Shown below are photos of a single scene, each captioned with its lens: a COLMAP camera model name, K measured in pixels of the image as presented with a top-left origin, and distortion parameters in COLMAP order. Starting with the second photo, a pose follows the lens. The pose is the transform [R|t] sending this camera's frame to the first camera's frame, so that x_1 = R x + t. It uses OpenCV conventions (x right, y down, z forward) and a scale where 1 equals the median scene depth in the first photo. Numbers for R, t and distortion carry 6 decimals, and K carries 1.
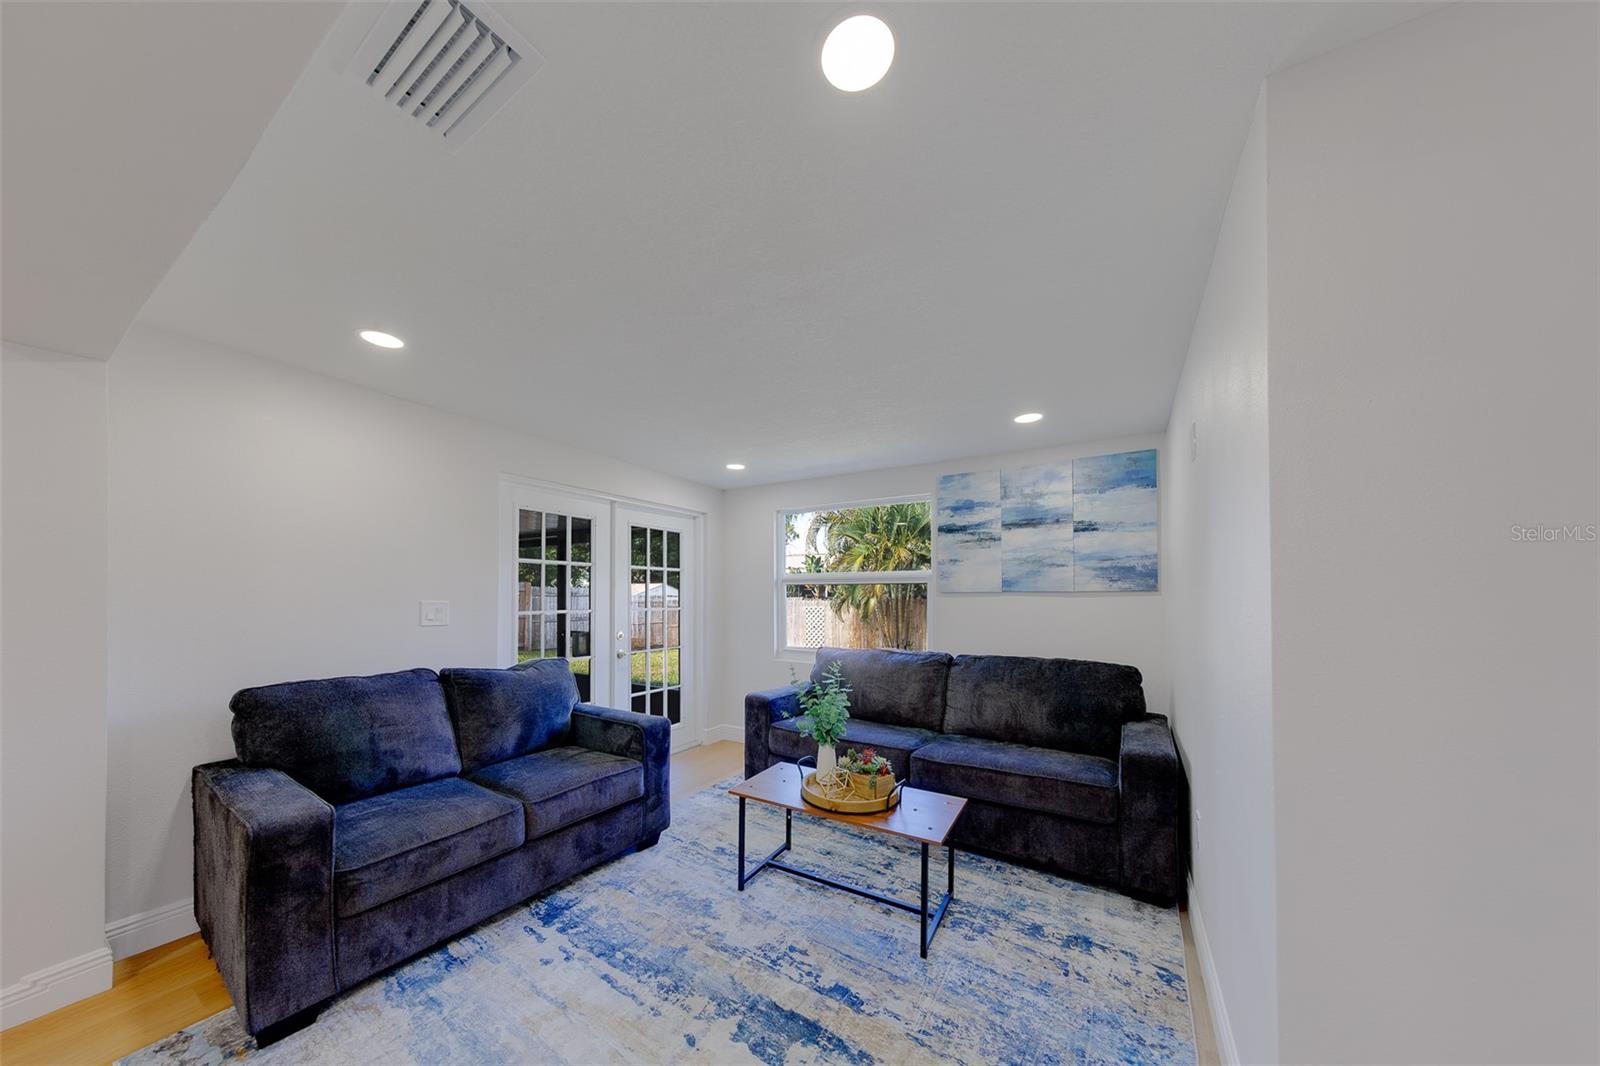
lens RADIAL K [[514.1, 0, 795.2], [0, 514.1, 566.5], [0, 0, 1]] dist [0.004300, 0.000003]
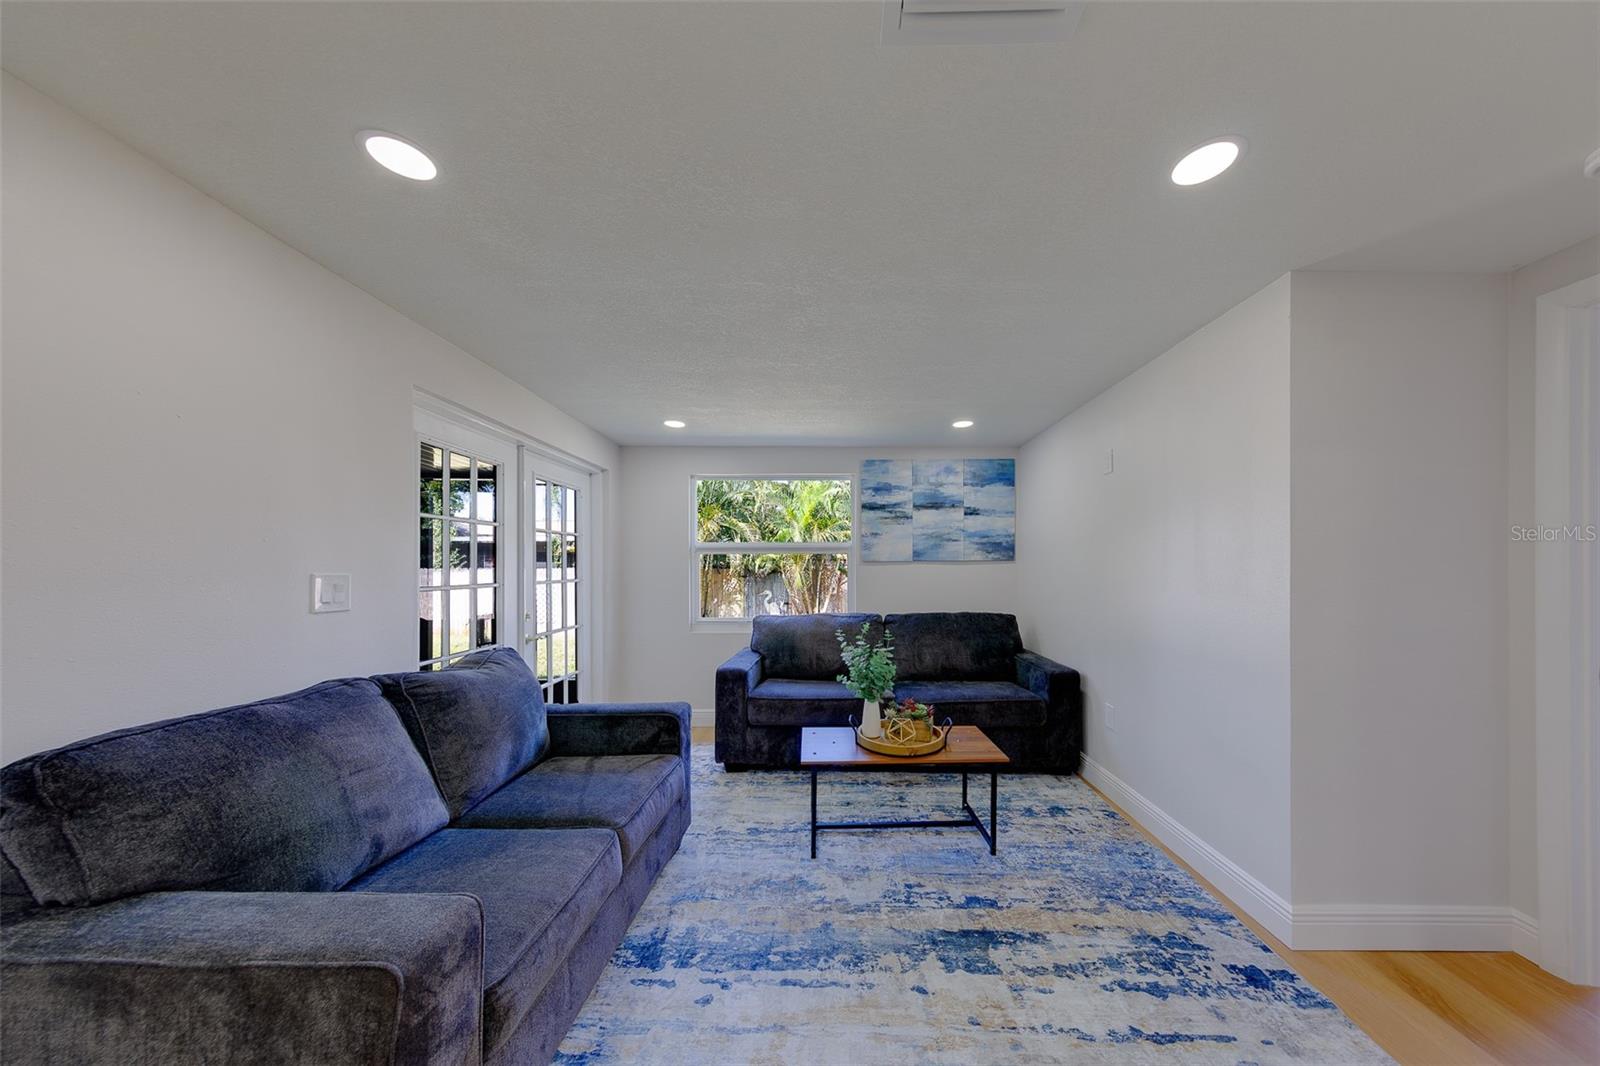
lens RADIAL K [[503.5, 0, 803.7], [0, 503.5, 540.8], [0, 0, 1]] dist [0.001189, 0.000001]
pose [[0.843371, 0.022367, 0.536867, -0.556593], [-0.026331, 0.999653, -0.000284, 0.010776], [-0.536687, -0.013897, 0.843667, 0.161942]]
